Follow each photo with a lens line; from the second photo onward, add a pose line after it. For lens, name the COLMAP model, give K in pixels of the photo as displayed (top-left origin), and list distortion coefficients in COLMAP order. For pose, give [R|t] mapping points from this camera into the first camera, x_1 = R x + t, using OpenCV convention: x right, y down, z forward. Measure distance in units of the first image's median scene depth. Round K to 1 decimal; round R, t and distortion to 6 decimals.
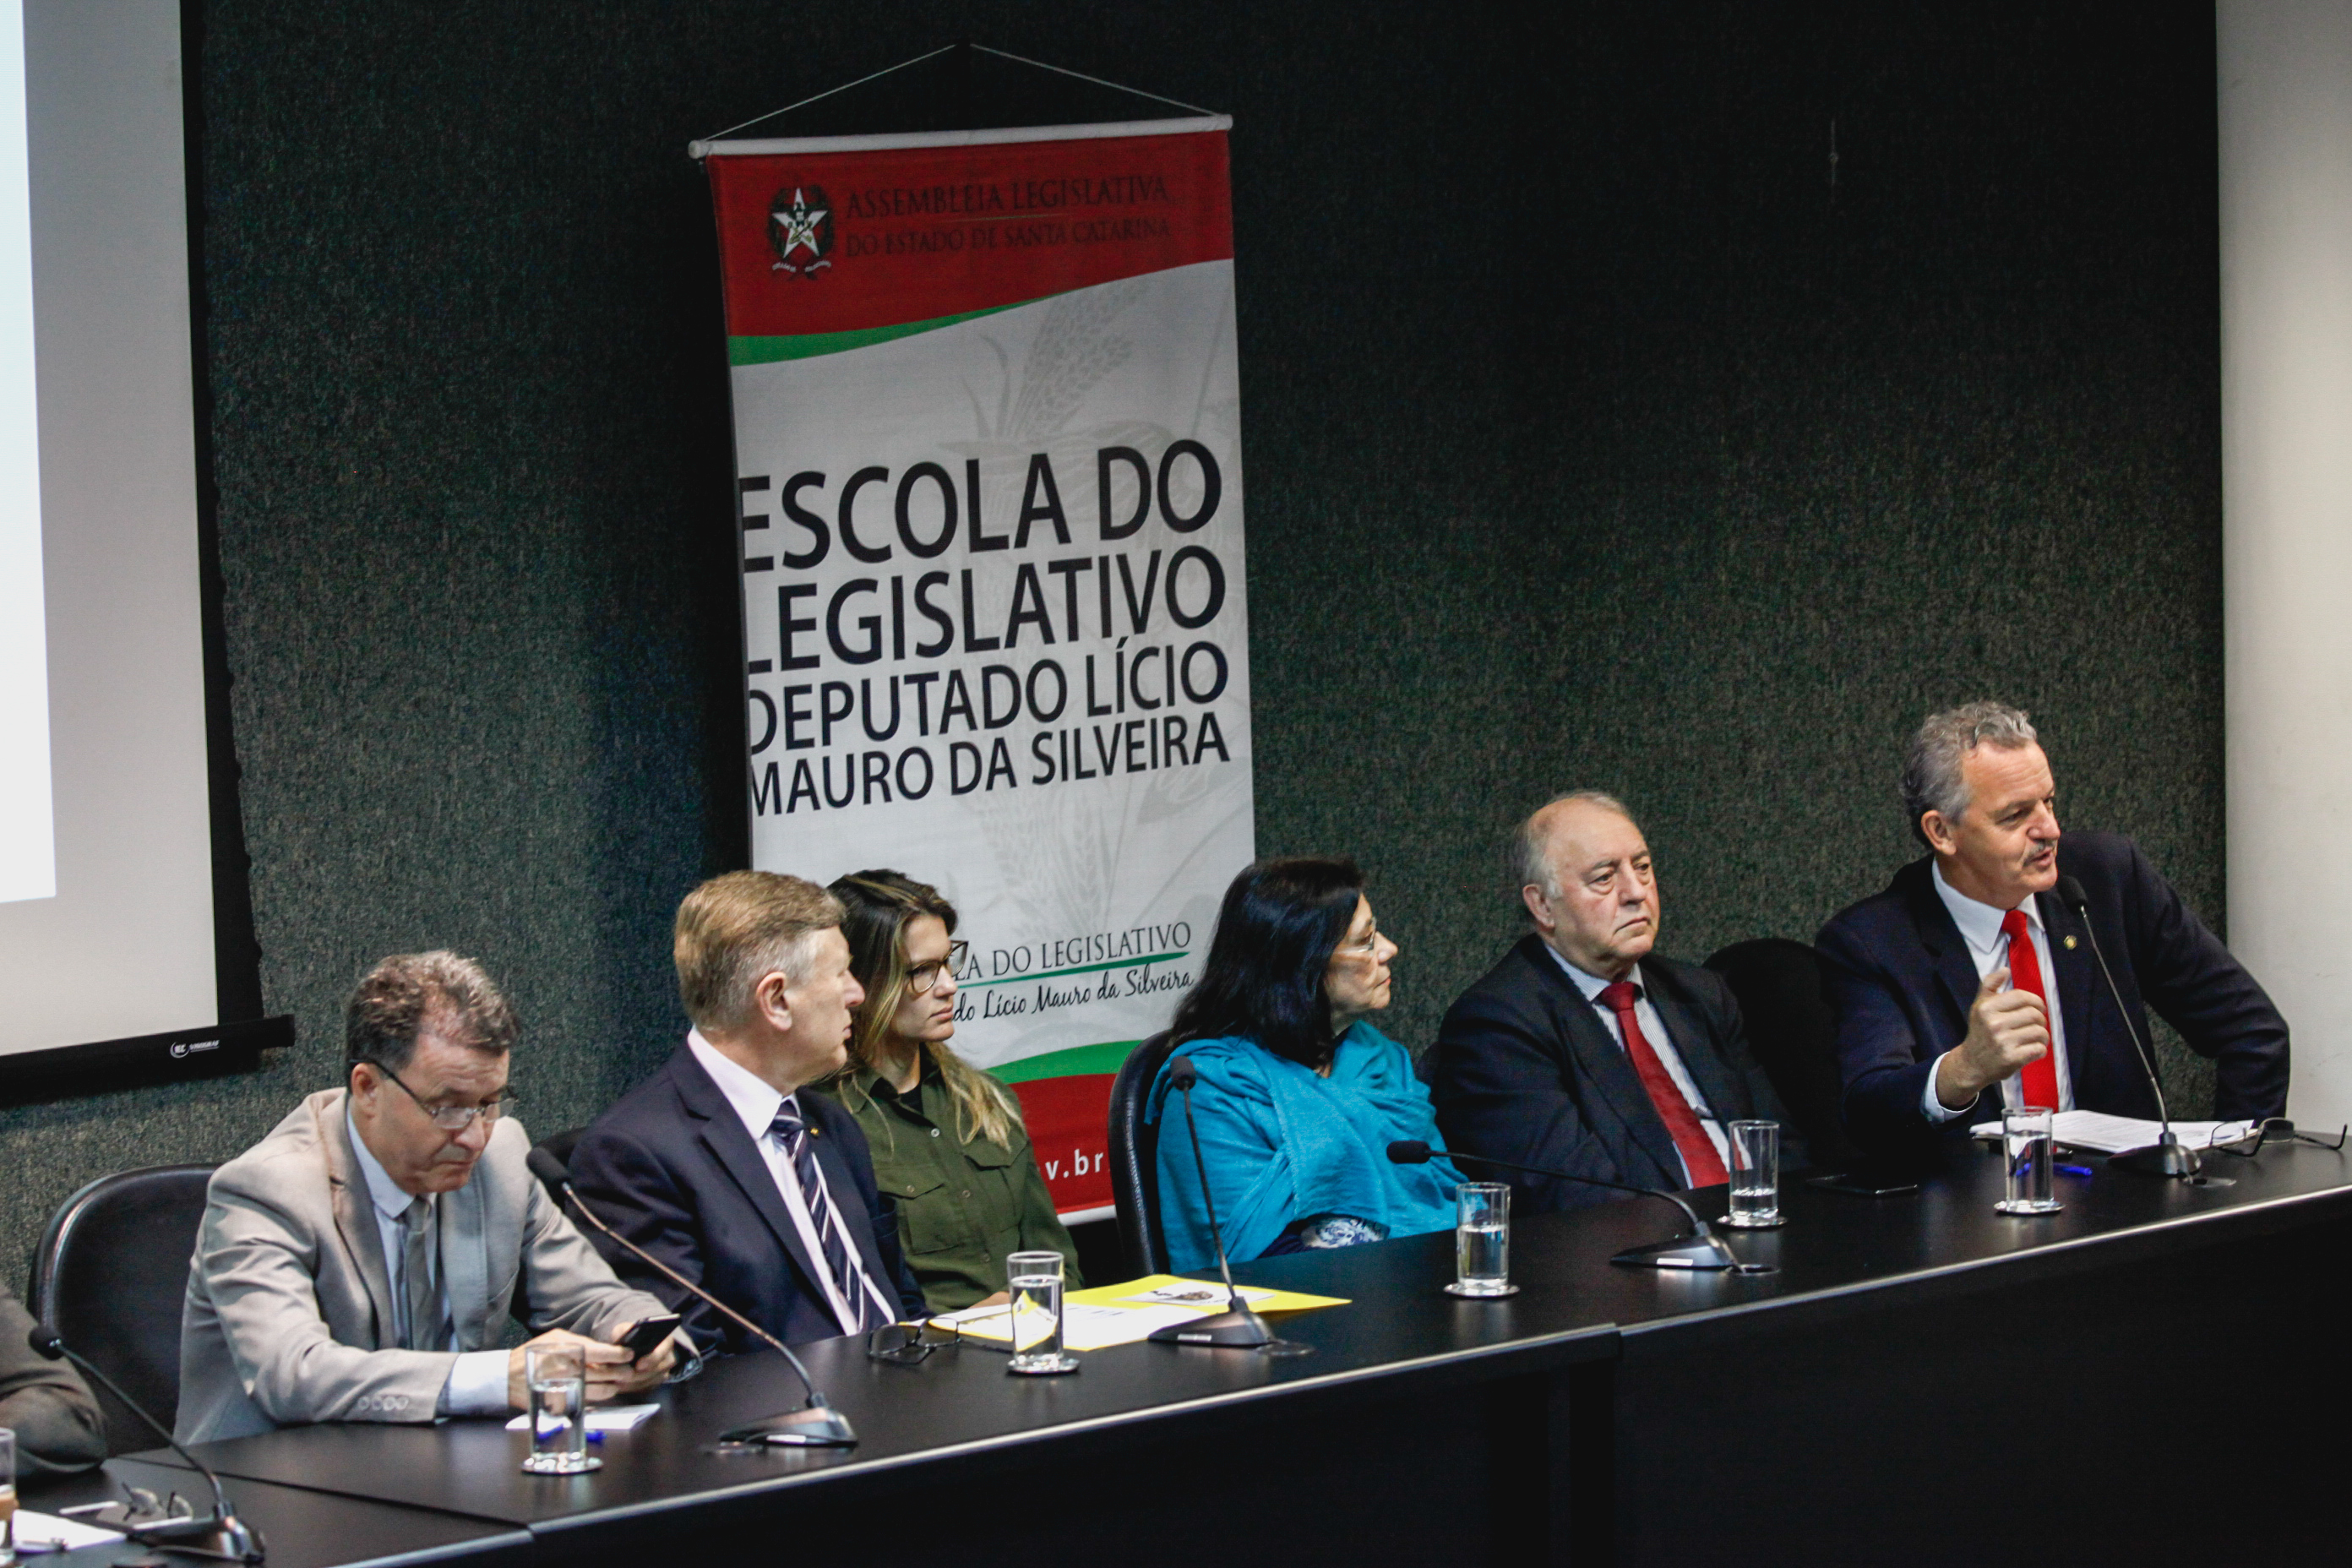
lens RADIAL K [[9175.0, 0, 1176.0], [0, 9175.0, 784.0], [0, 0, 1]] dist [0.013869, -3.124575]
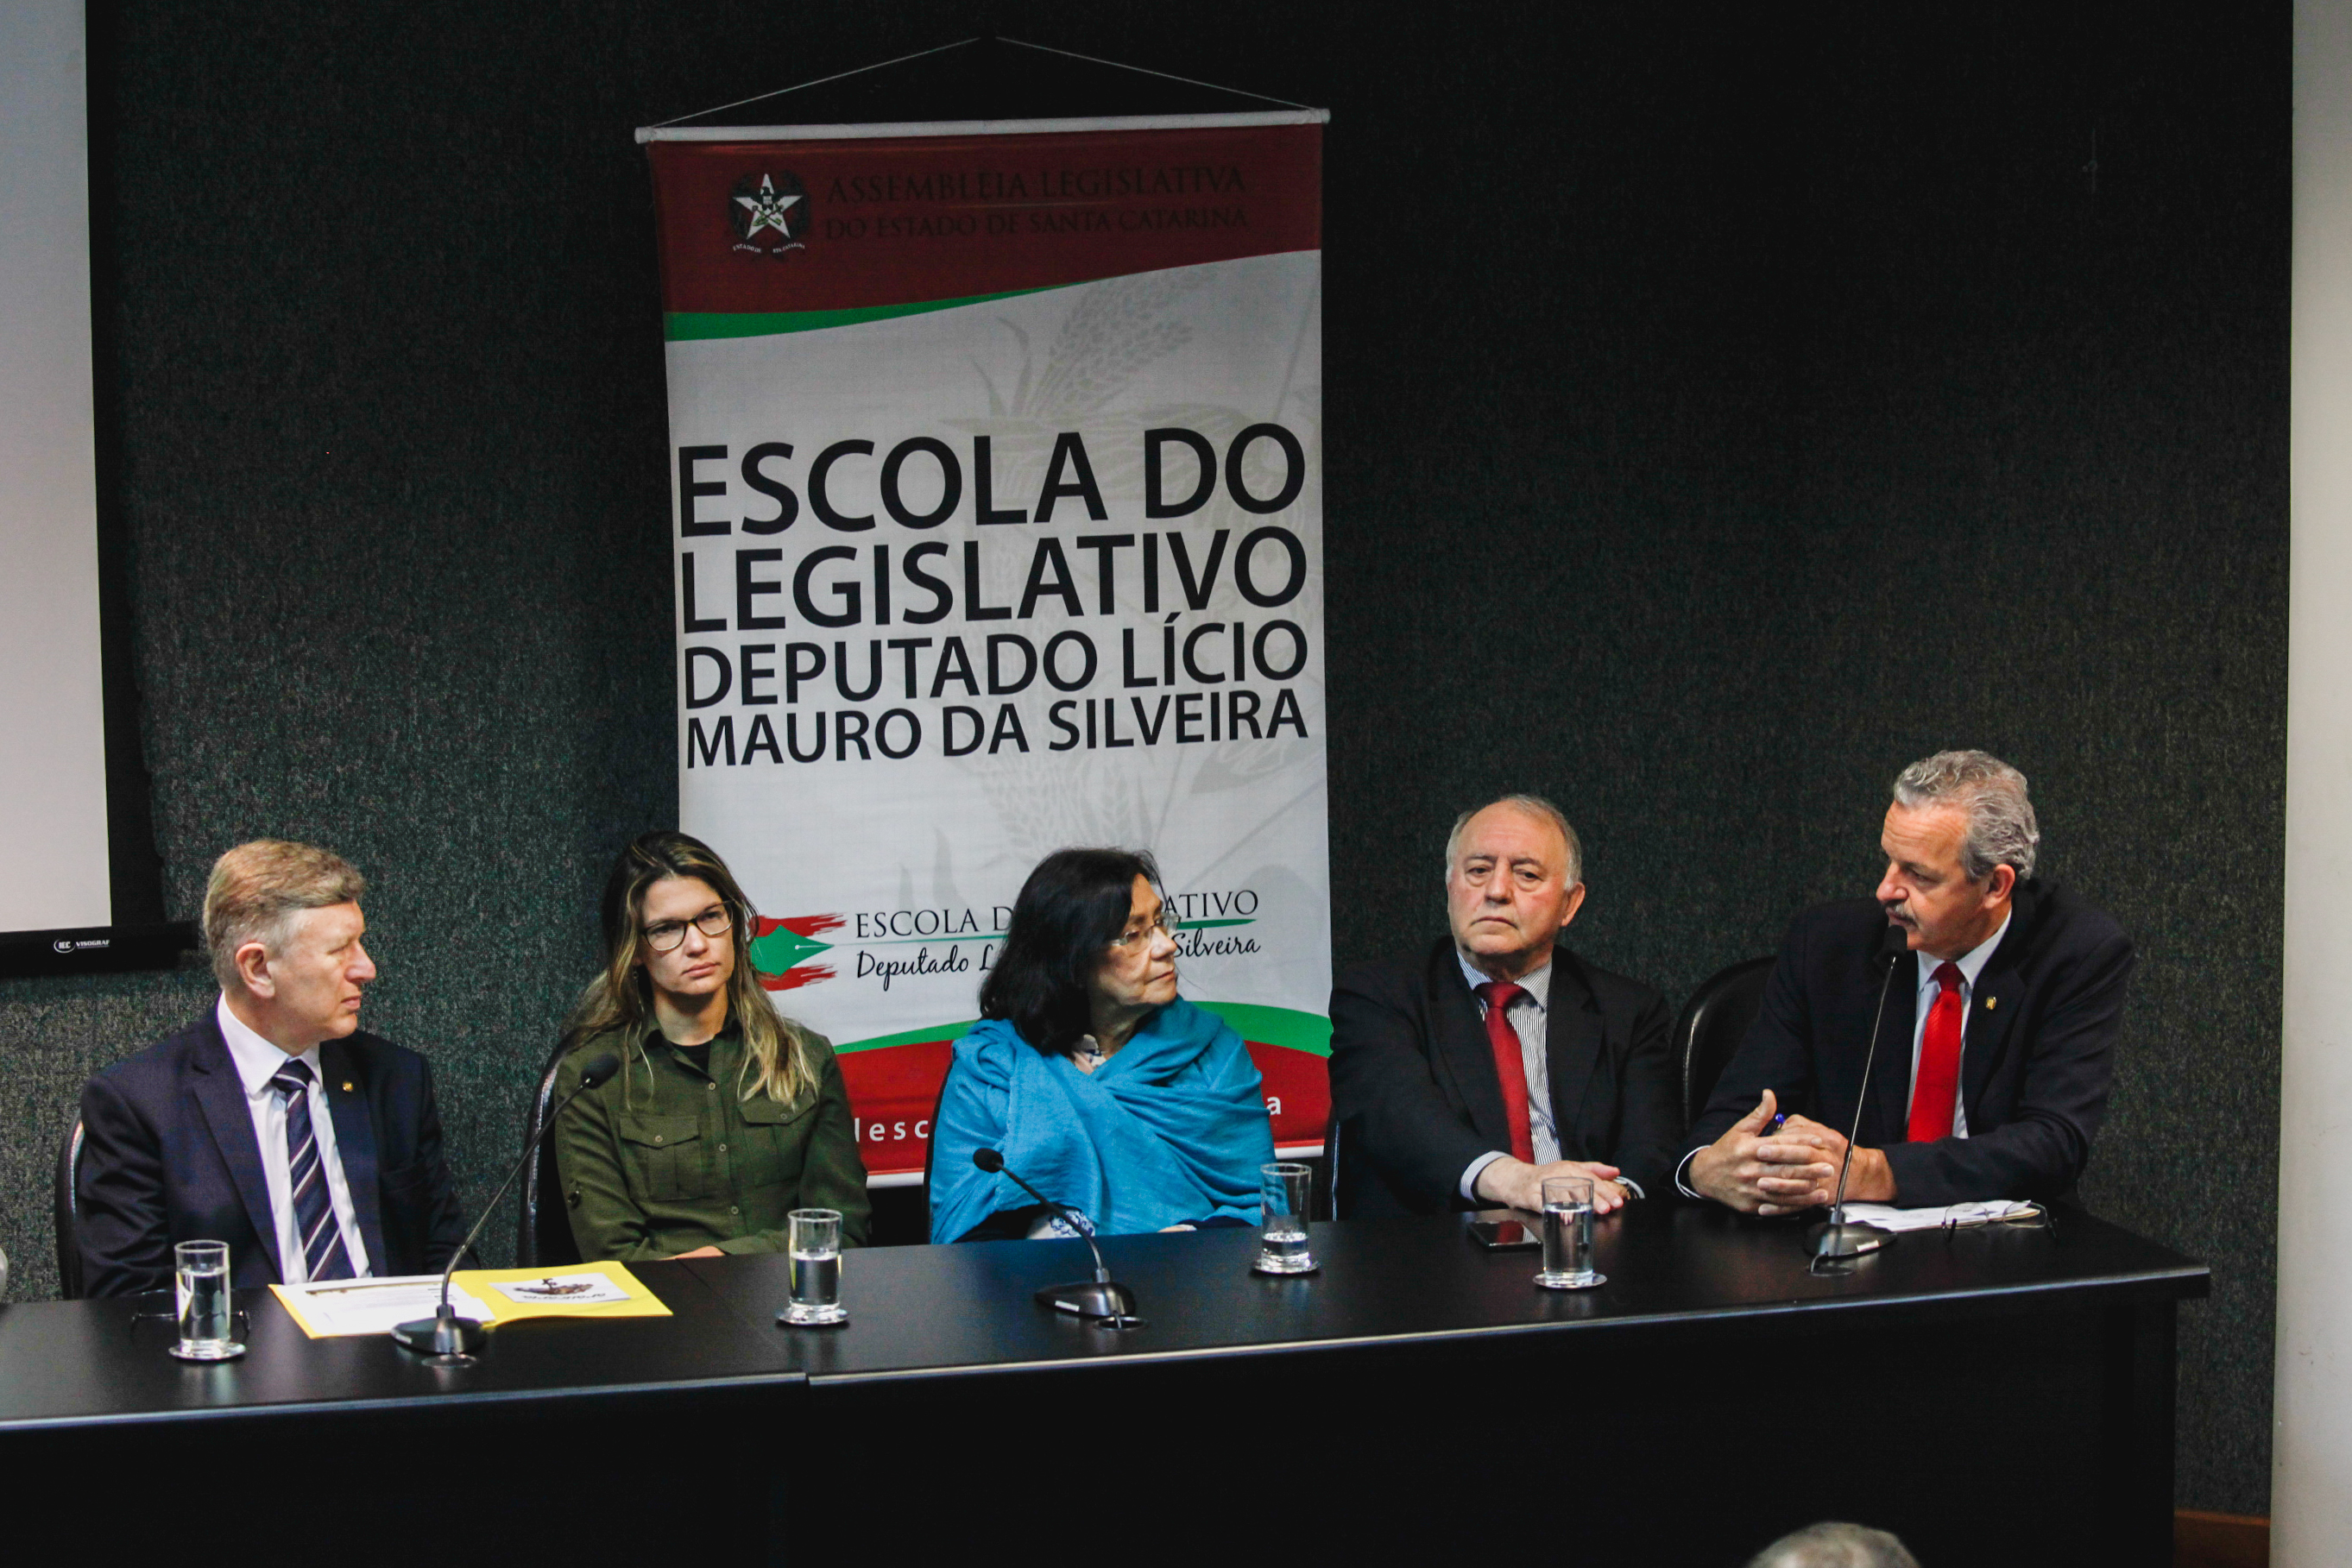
lens RADIAL K [[6907.9, 0, 1174.5], [0, 6907.9, 716.2], [0, 0, 1]] dist [-0.255139, -1.111662]
pose [[0.862280, 0.074718, -0.500889, 0.390987], [-0.054229, 0.996992, 0.055366, -0.048213], [0.503519, -0.020578, 0.863739, 0.334158]]
